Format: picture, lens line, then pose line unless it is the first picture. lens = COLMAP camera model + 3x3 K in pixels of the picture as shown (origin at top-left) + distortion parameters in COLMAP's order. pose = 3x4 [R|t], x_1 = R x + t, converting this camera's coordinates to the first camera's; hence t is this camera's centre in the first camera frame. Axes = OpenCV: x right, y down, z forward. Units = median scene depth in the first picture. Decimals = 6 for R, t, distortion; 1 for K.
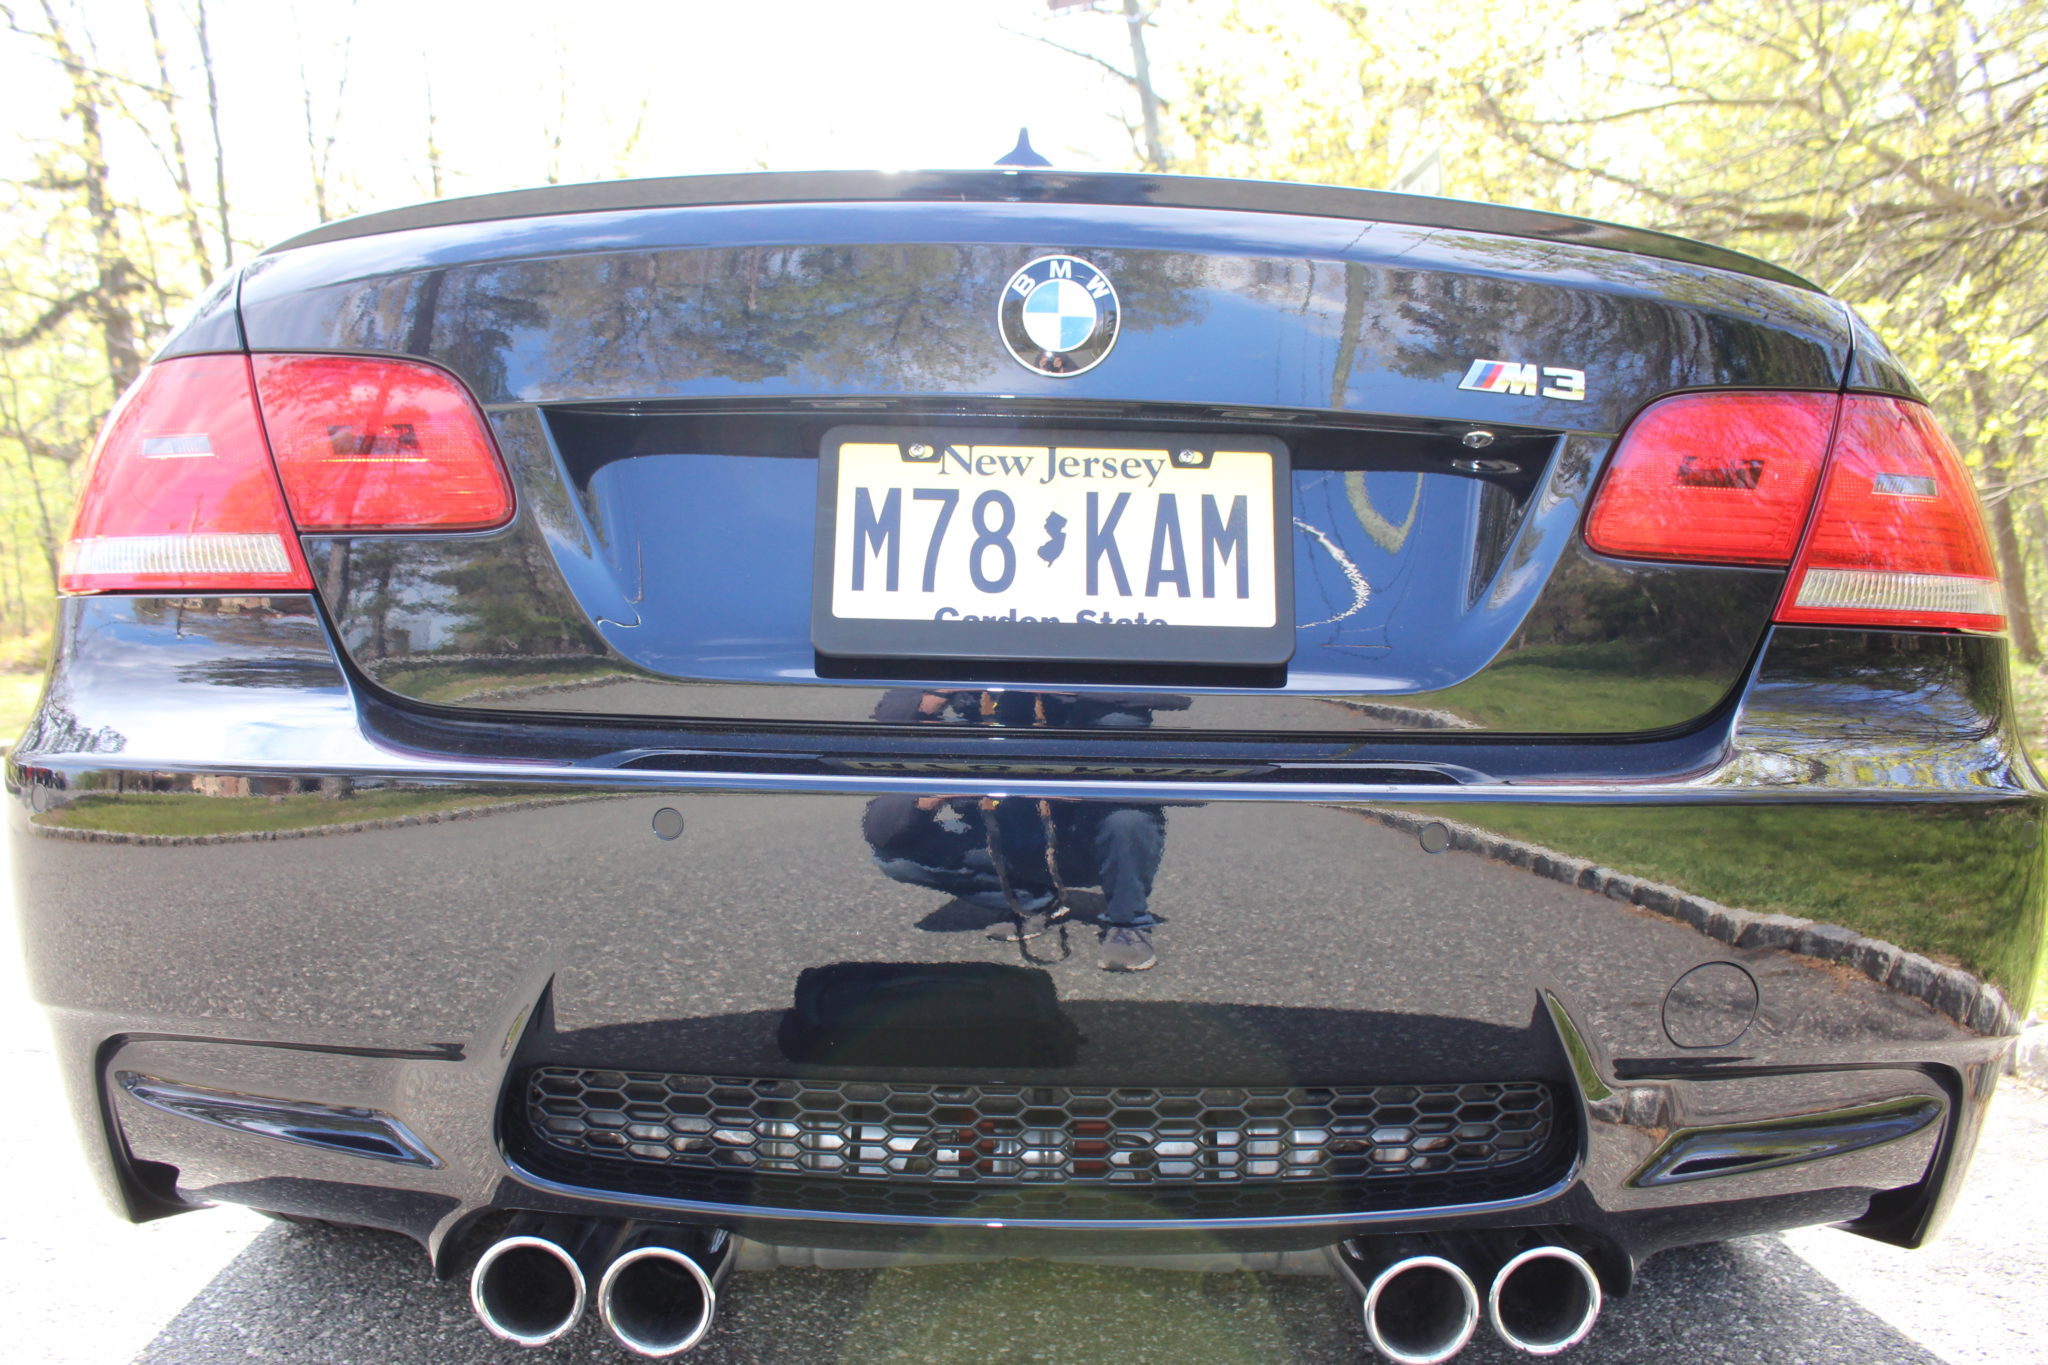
lens RADIAL K [[1659.1, 0, 1020.3], [0, 1659.1, 683.7], [0, 0, 1]] dist [-0.103158, 0.006474]
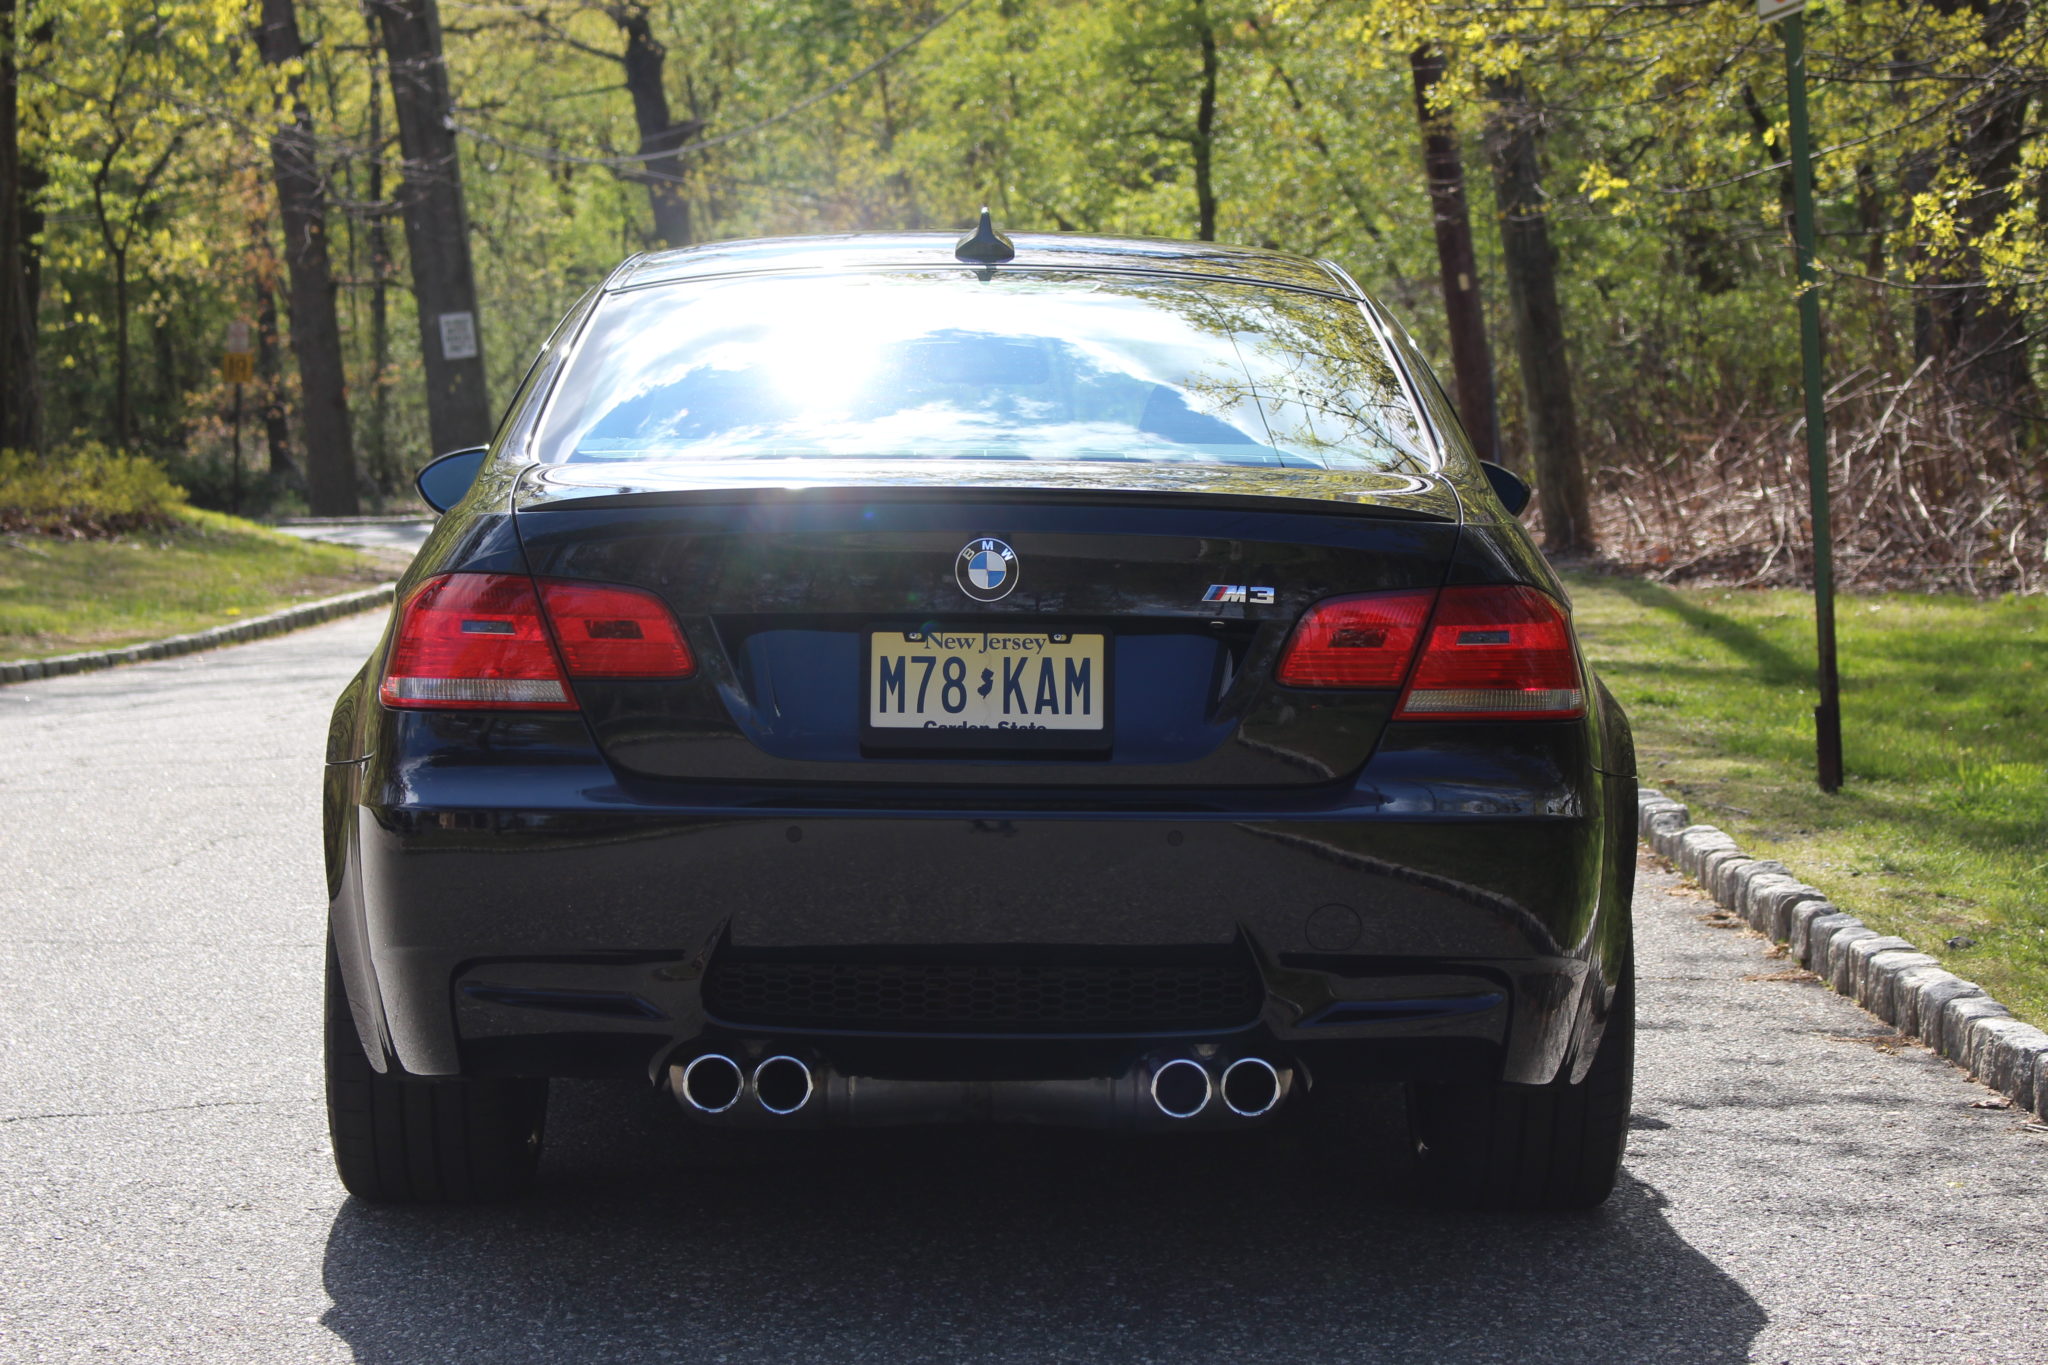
lens RADIAL K [[3932.3, 0, 1020.2], [0, 3932.3, 682.9], [0, 0, 1]] dist [0.014652, 0.000000]
pose [[0.999851, -0.008624, -0.014945, 0.125461], [0.009072, 0.999504, 0.030153, -0.222165], [0.014678, -0.030284, 0.999434, -3.464808]]
